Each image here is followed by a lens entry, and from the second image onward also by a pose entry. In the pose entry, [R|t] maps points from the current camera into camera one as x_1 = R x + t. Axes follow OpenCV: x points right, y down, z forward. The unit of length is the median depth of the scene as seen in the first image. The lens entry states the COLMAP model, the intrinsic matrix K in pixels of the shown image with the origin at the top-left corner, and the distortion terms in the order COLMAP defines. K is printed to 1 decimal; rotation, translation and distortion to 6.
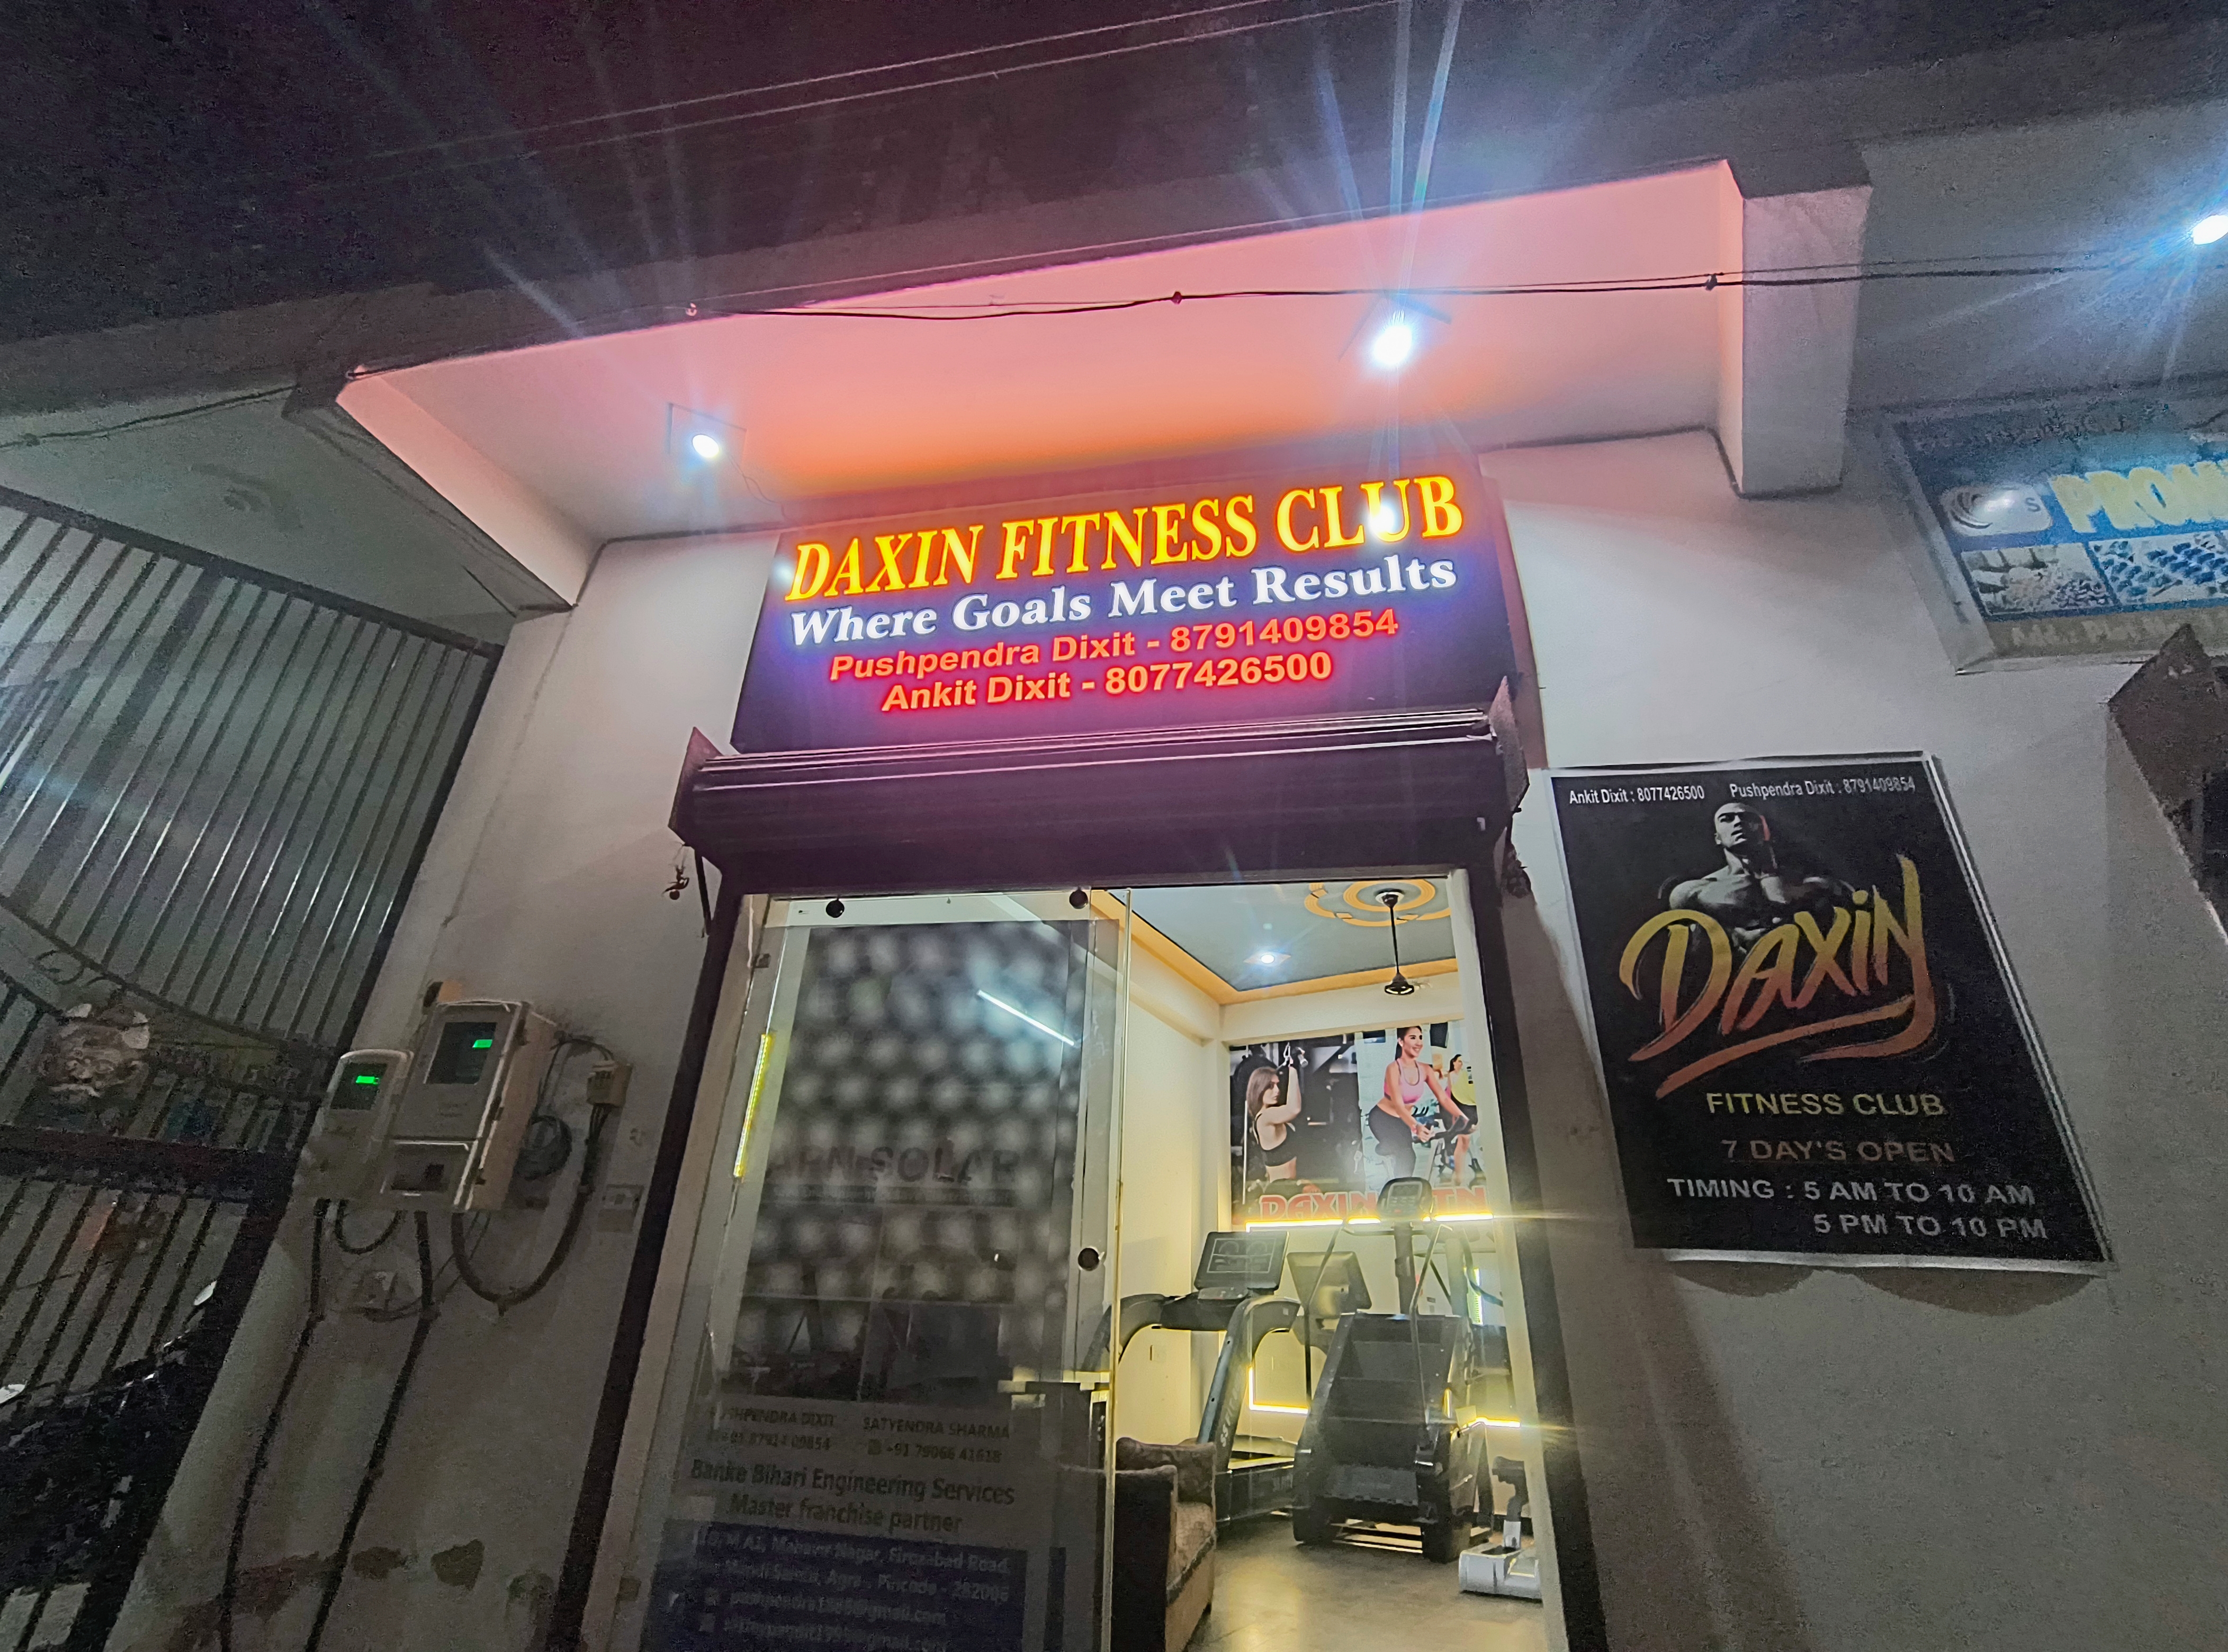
lens RADIAL K [[1043.5, 0, 1104.1], [0, 1043.5, 812.6], [0, 0, 1]] dist [-0.001169, -0.000147]
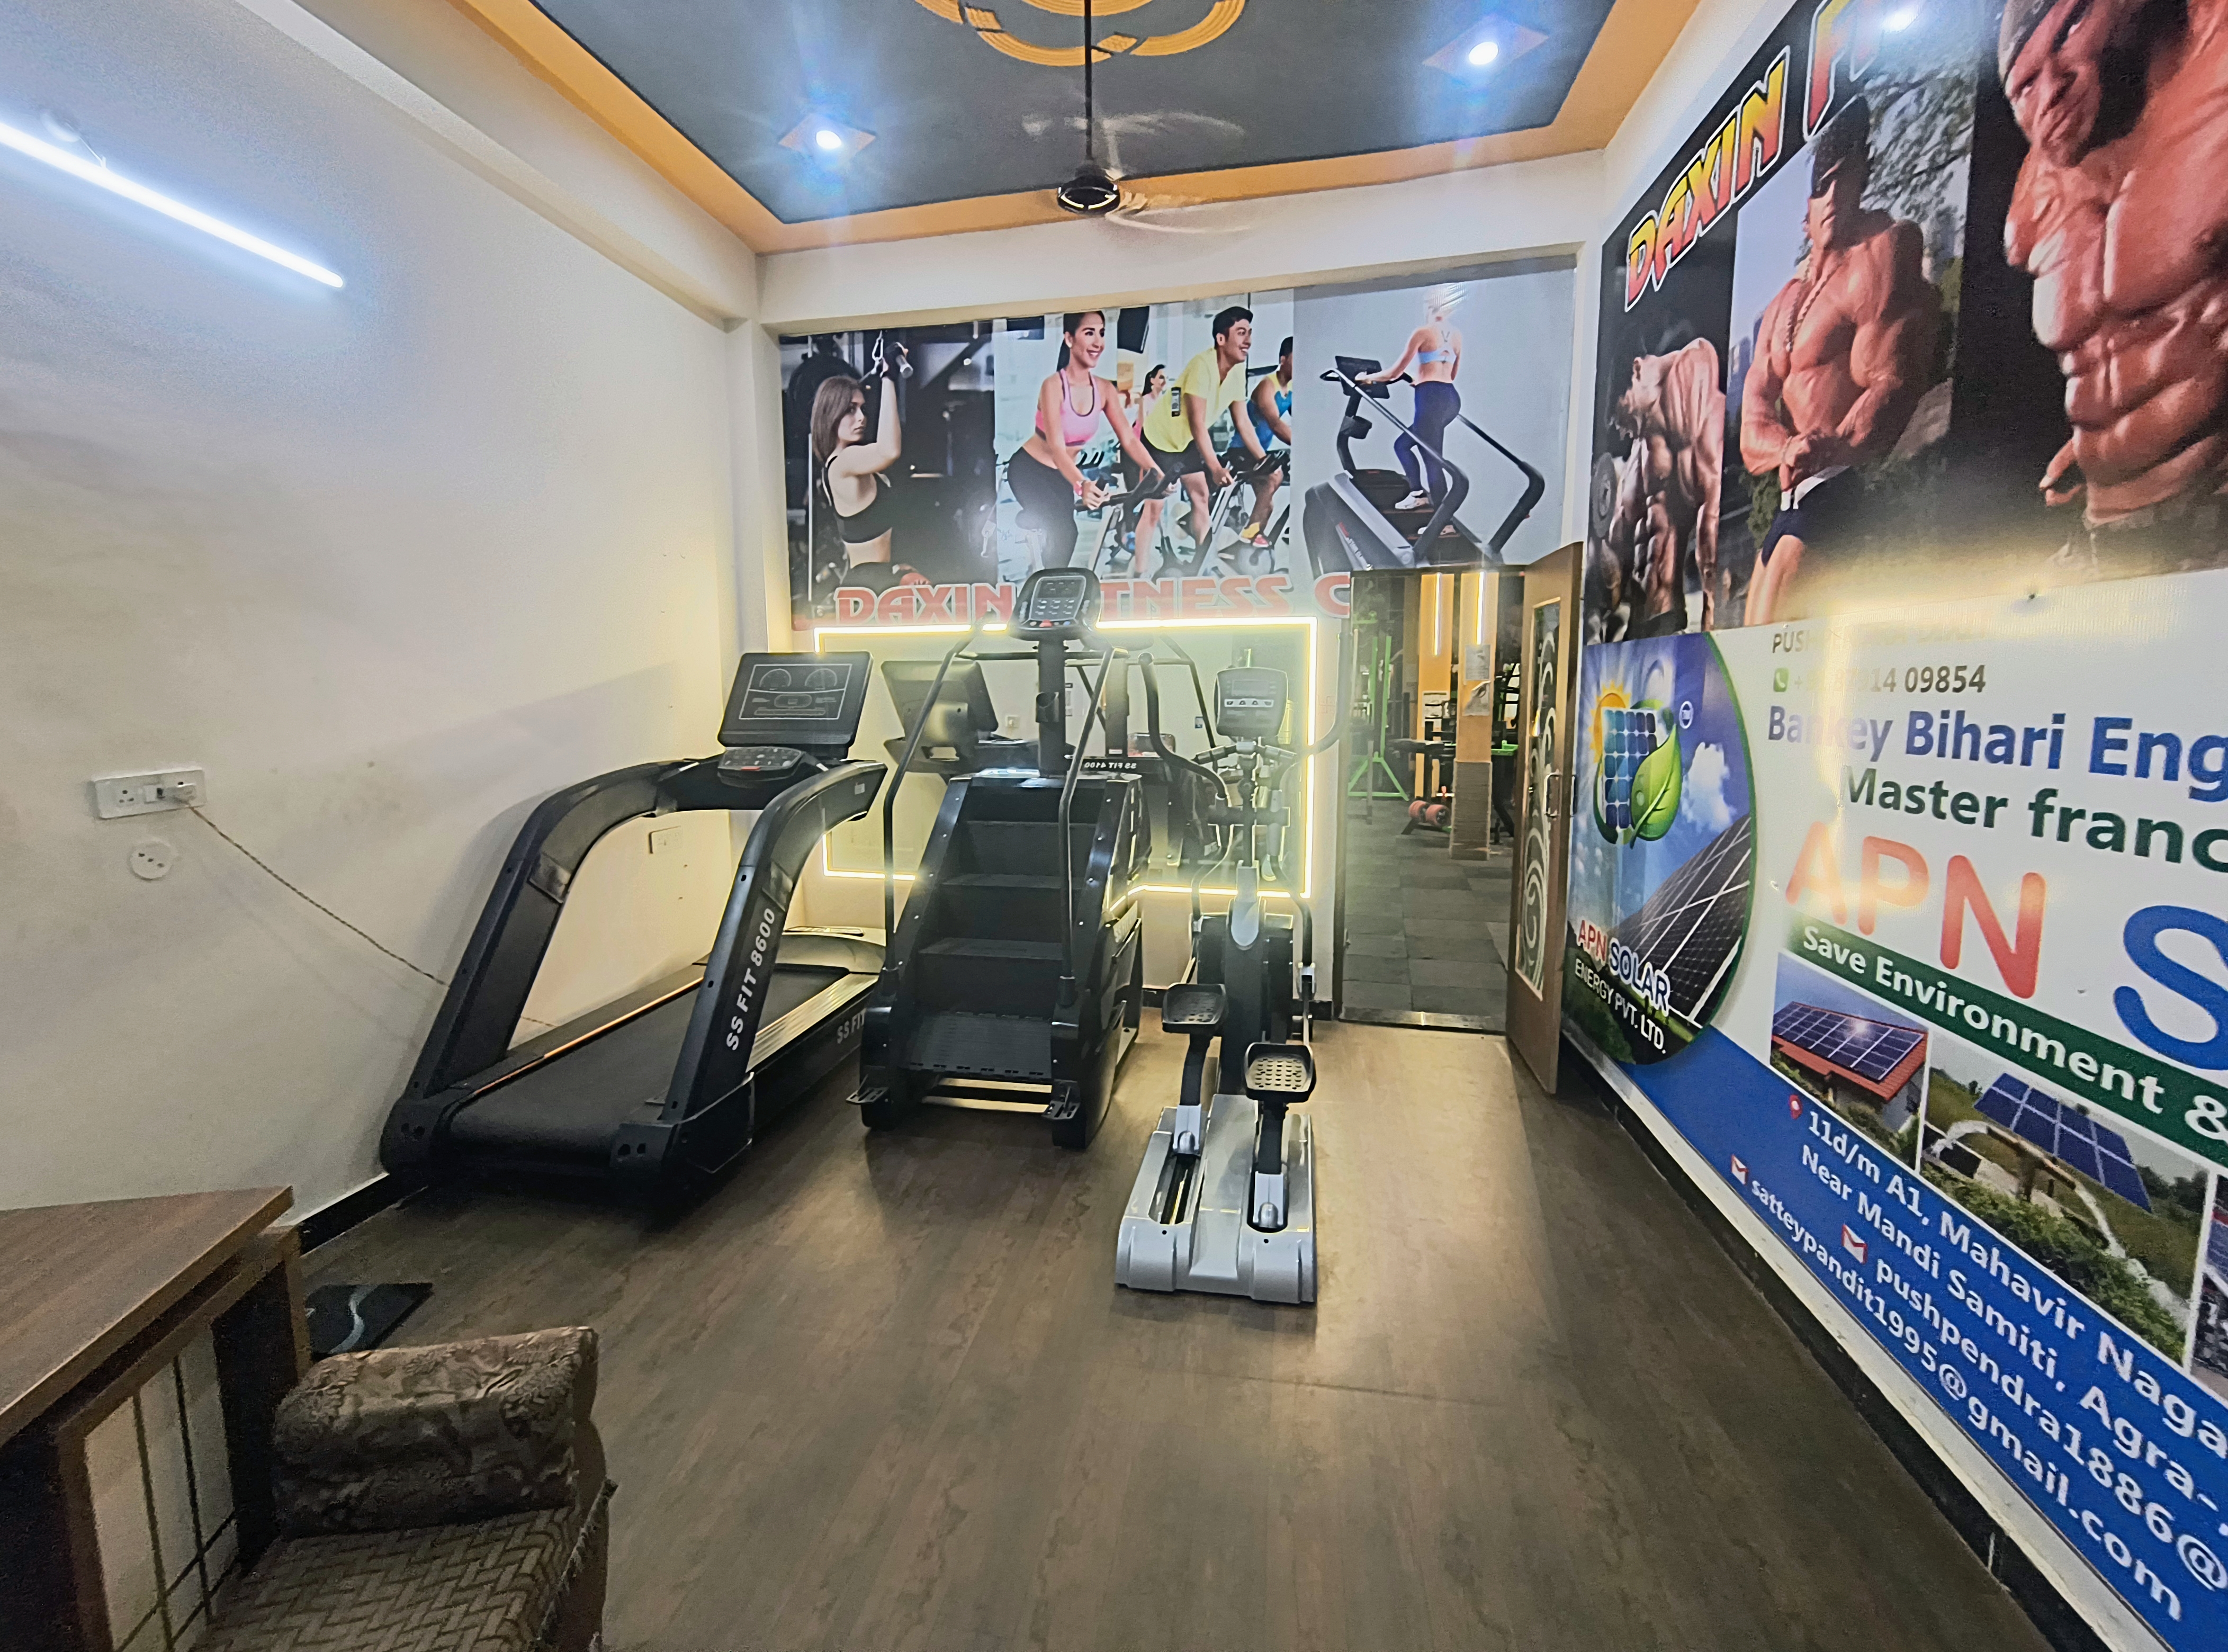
lens RADIAL K [[1043.5, 0, 1104.1], [0, 1043.5, 812.6], [0, 0, 1]] dist [-0.001169, -0.000147]
pose [[0.946379, -0.092564, 0.309512, 0.095369], [-0.108264, 0.811798, 0.573814, 0.095746], [-0.304376, -0.576555, 0.758248, 0.389607]]
